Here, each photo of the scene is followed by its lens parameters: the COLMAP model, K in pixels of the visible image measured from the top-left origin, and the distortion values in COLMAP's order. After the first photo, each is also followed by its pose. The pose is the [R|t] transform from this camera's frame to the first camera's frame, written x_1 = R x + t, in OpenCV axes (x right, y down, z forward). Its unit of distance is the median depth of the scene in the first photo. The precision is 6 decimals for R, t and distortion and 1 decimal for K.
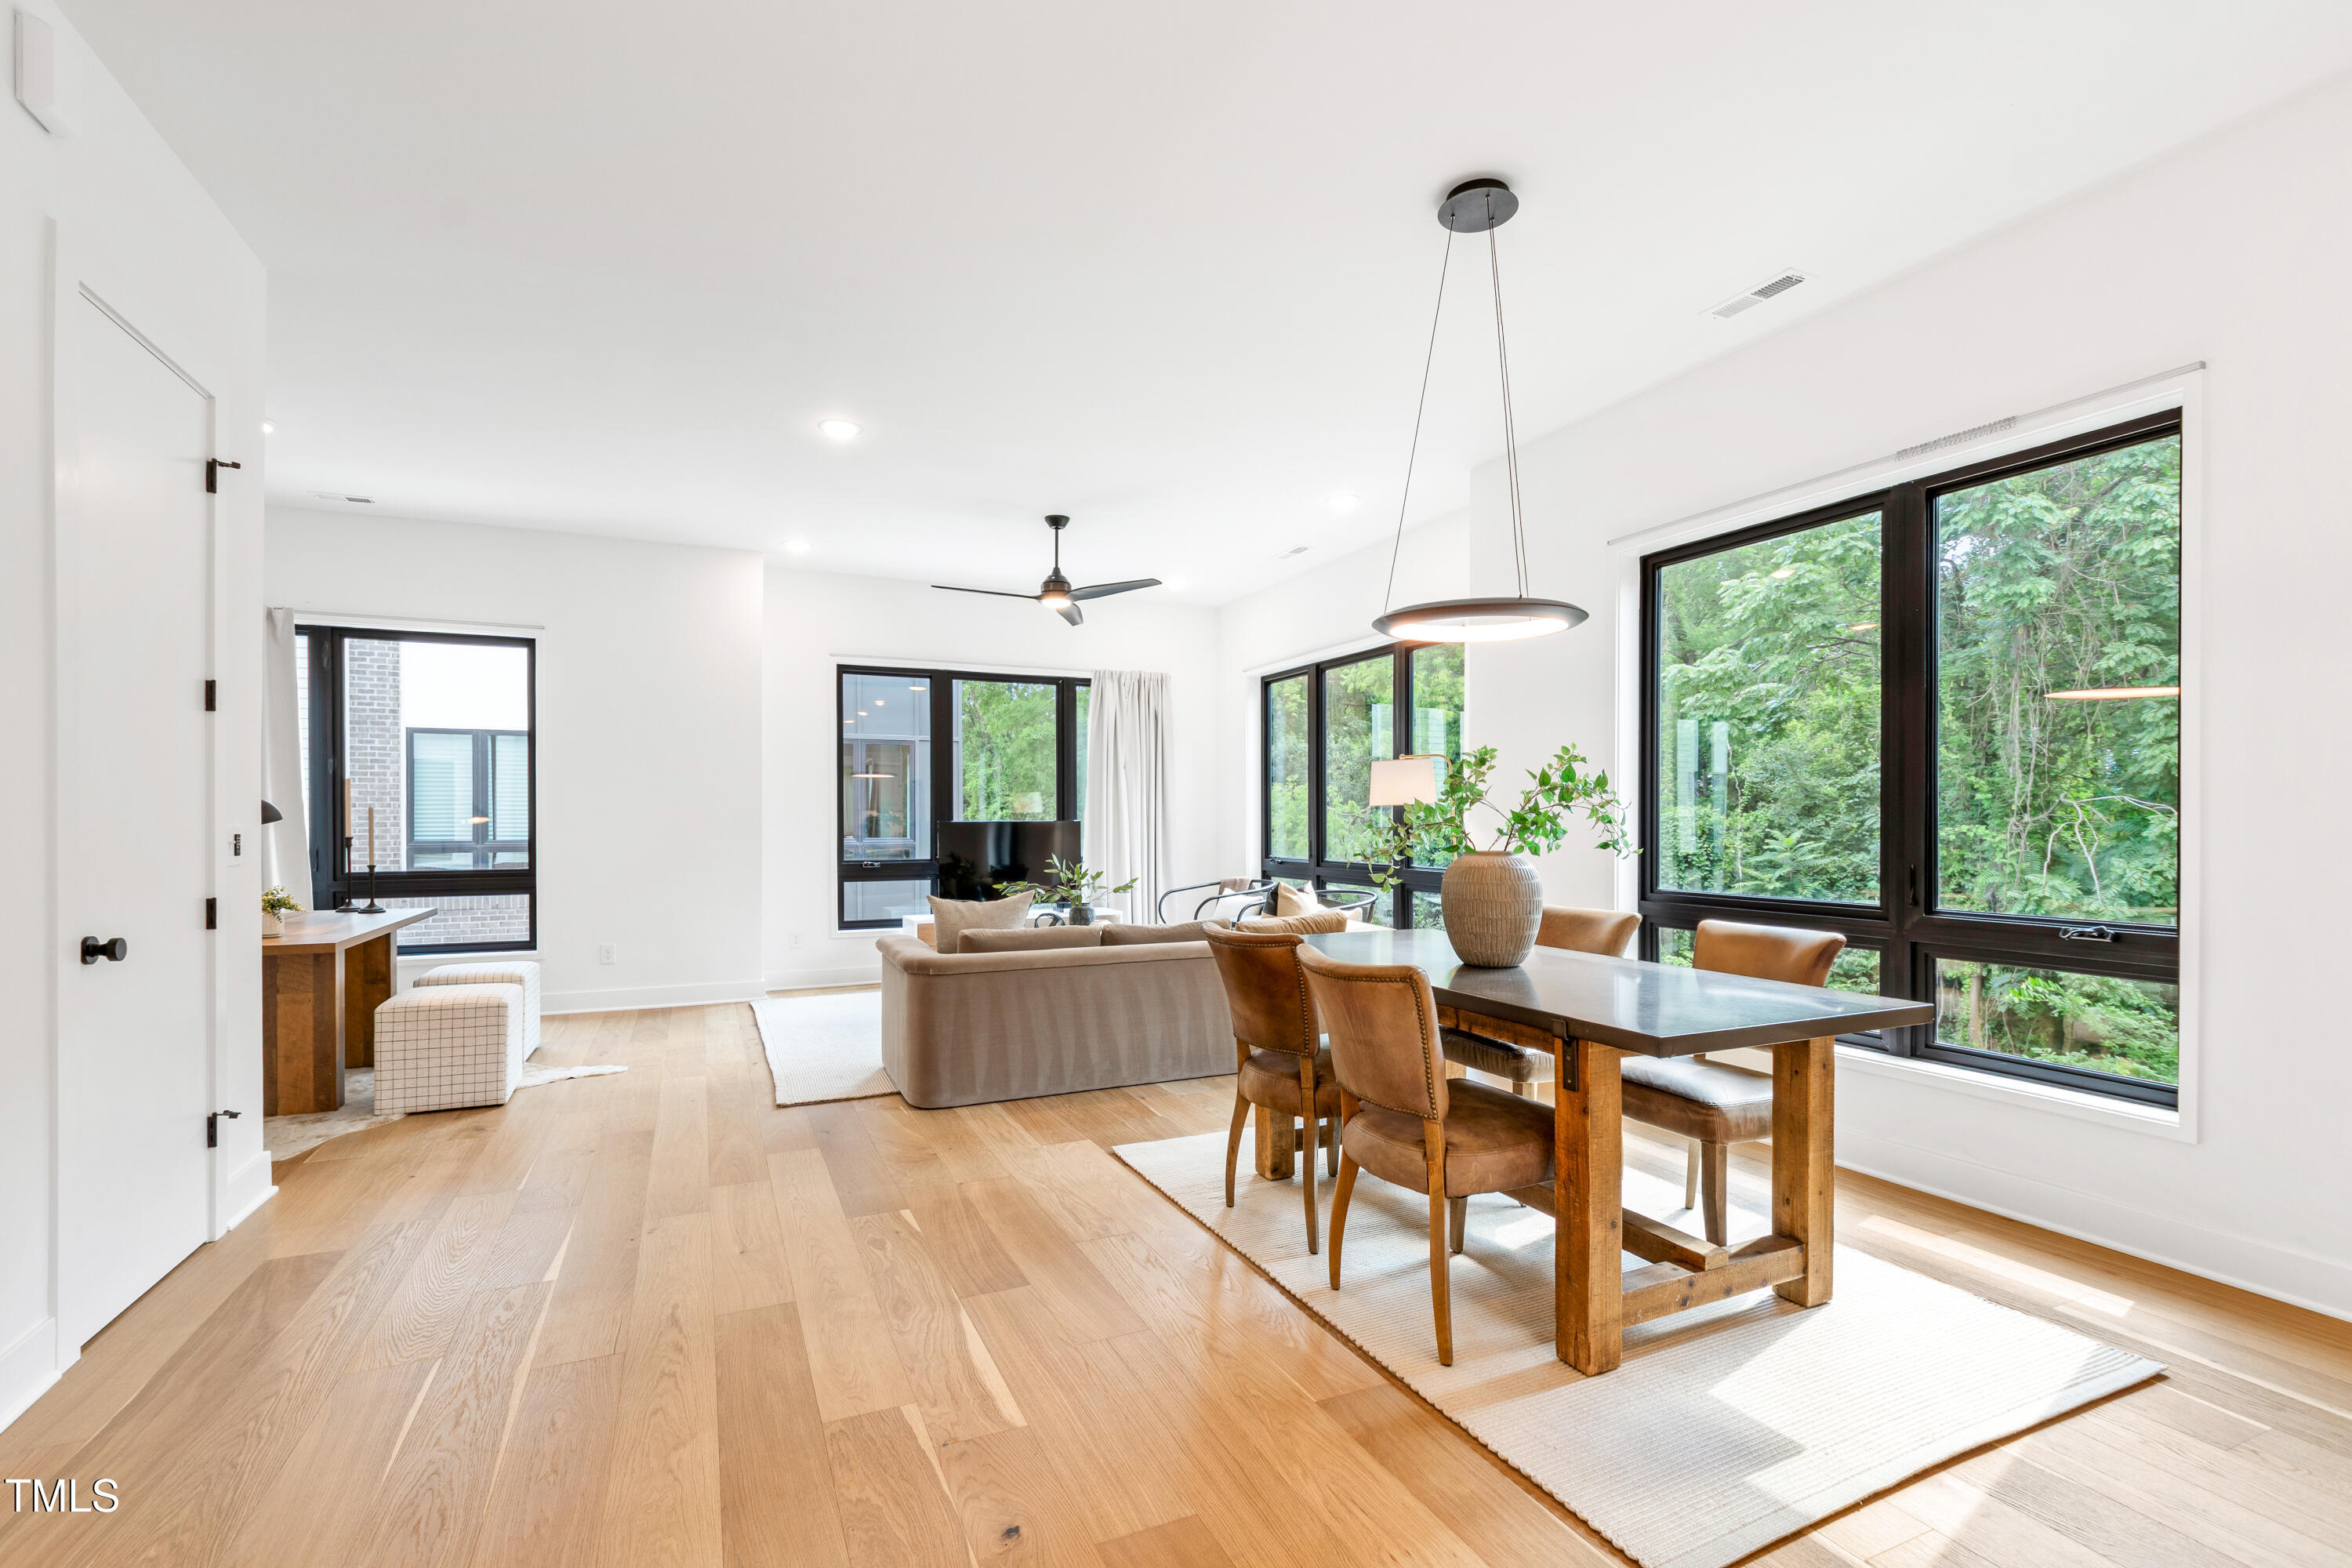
lens RADIAL K [[1049.7, 0, 1174.1], [0, 1049.7, 817.5], [0, 0, 1]] dist [-0.003418, -0.000294]
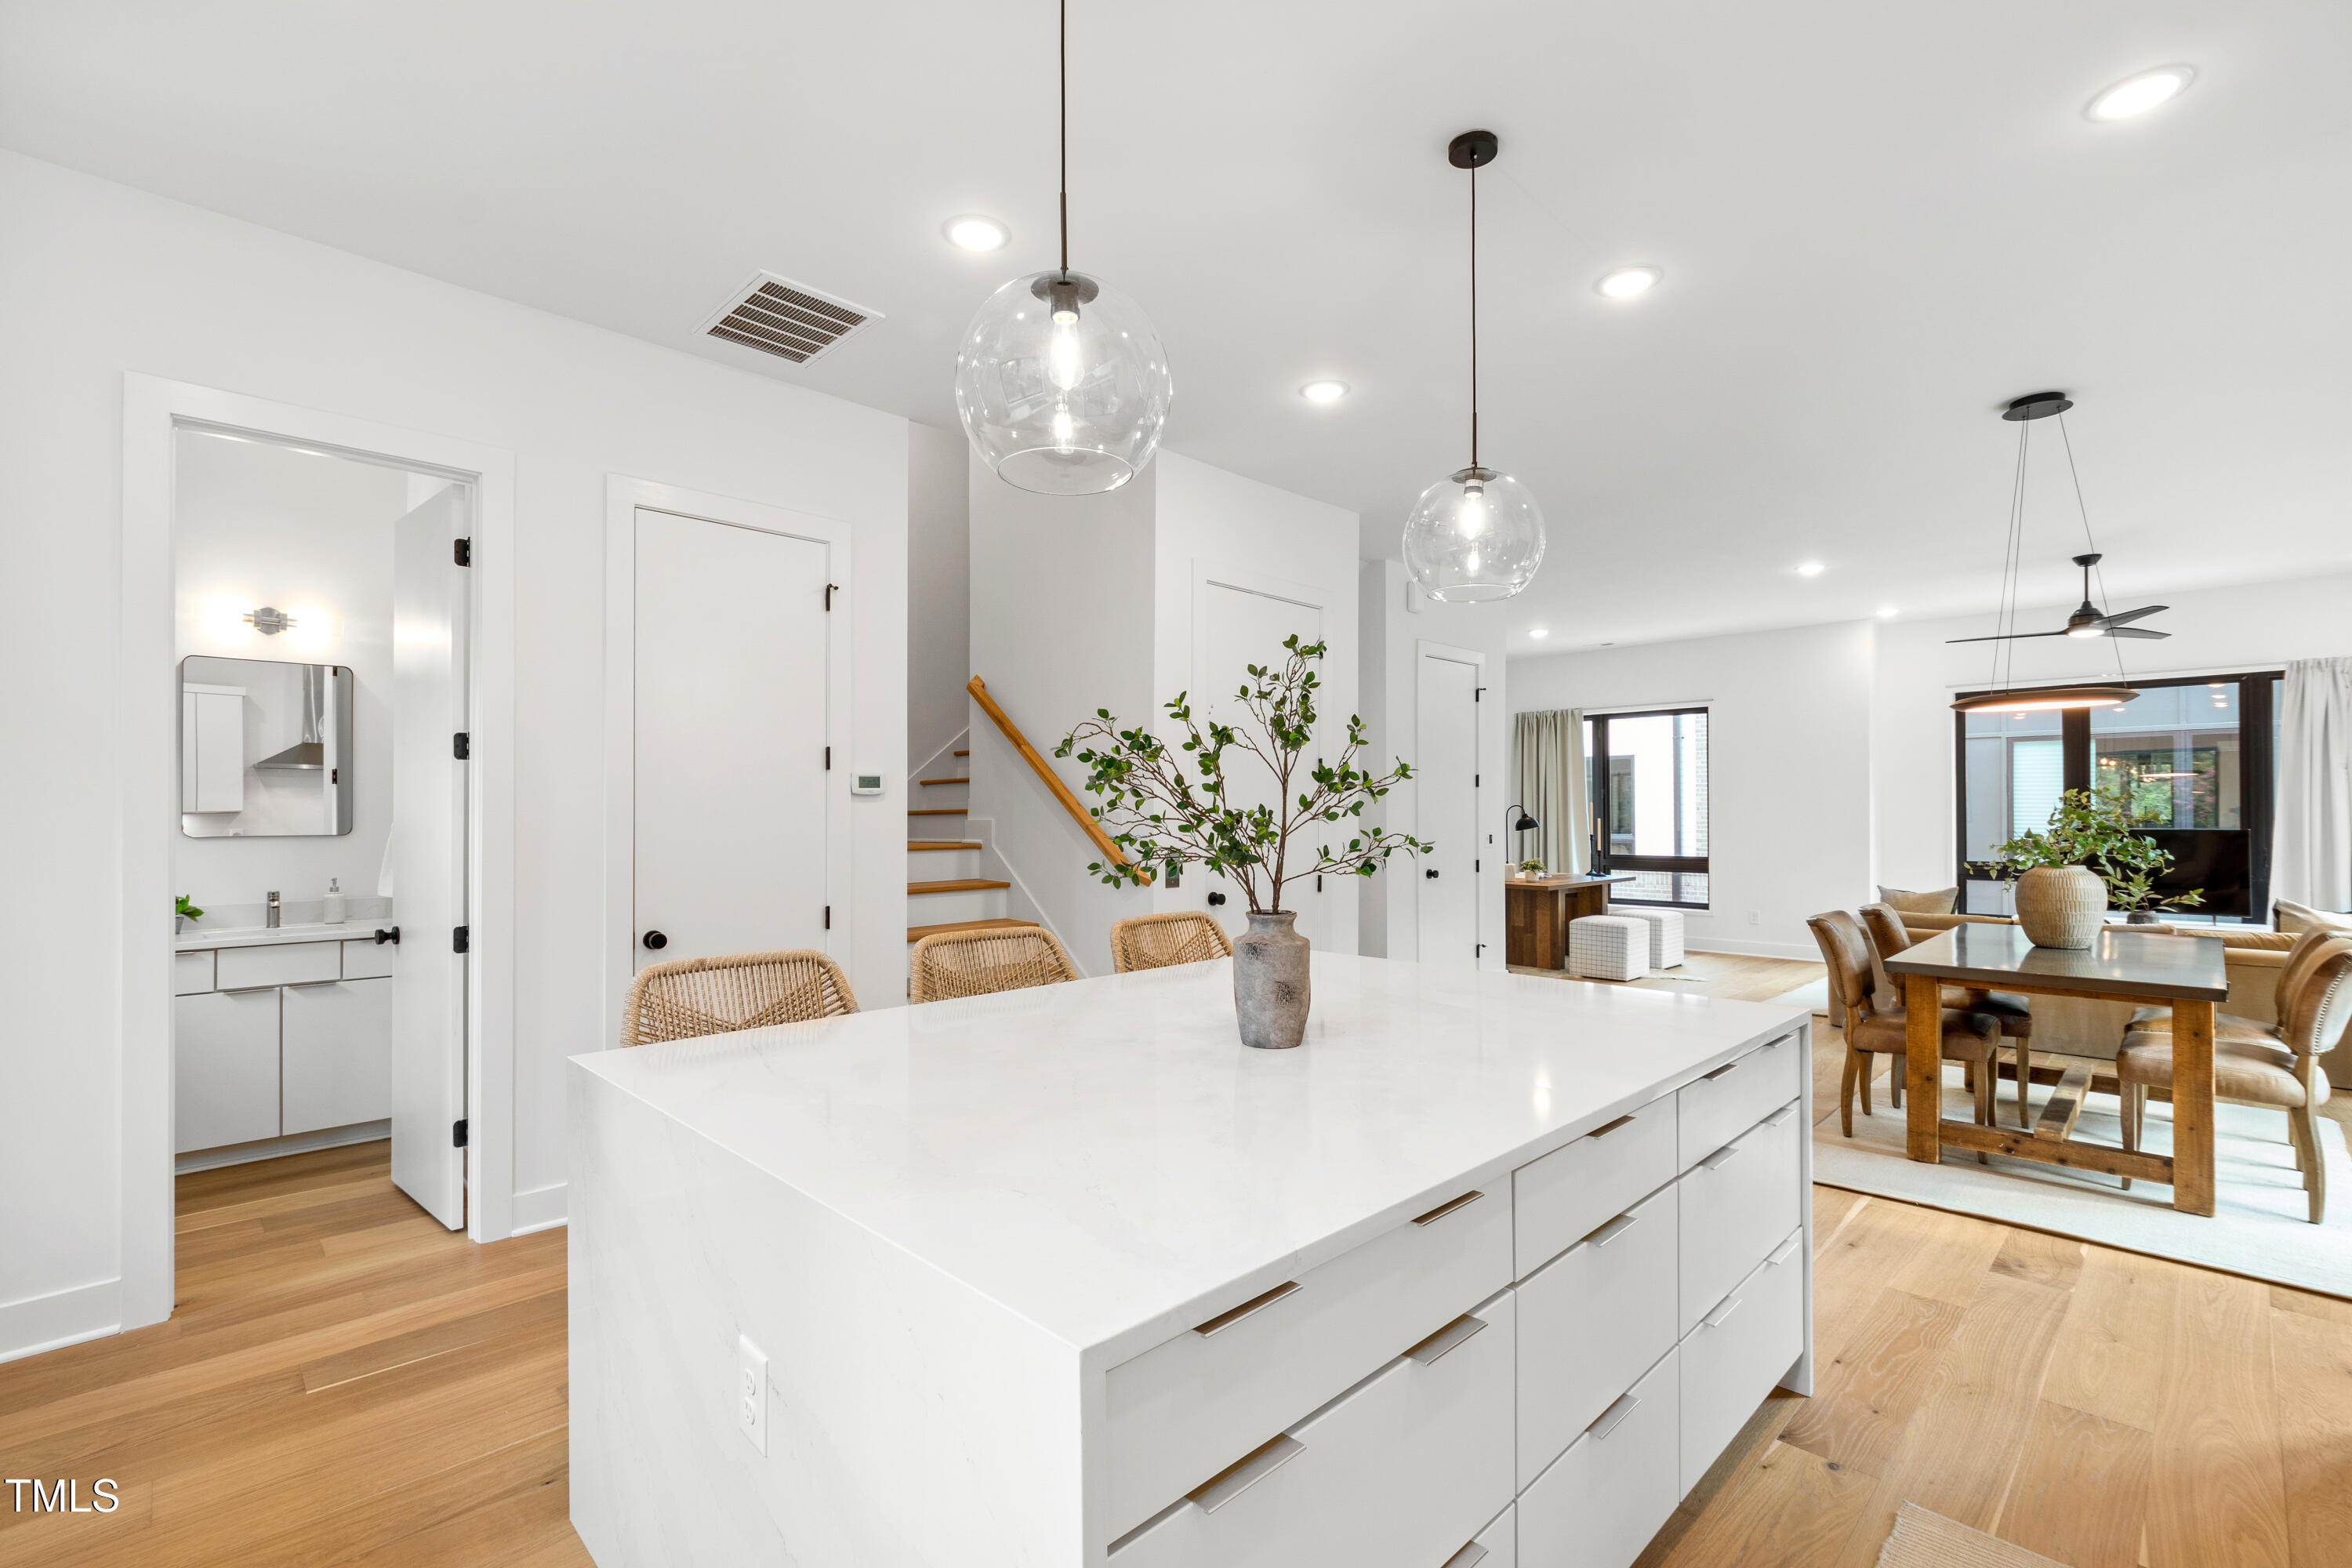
lens RADIAL K [[1049.7, 0, 1174.1], [0, 1049.7, 817.5], [0, 0, 1]] dist [-0.003418, -0.000294]
pose [[0.345997, 0.003983, -0.938227, 0.585694], [0.004576, 0.999972, 0.005933, -0.022517], [0.938224, -0.006346, 0.345969, -0.275266]]
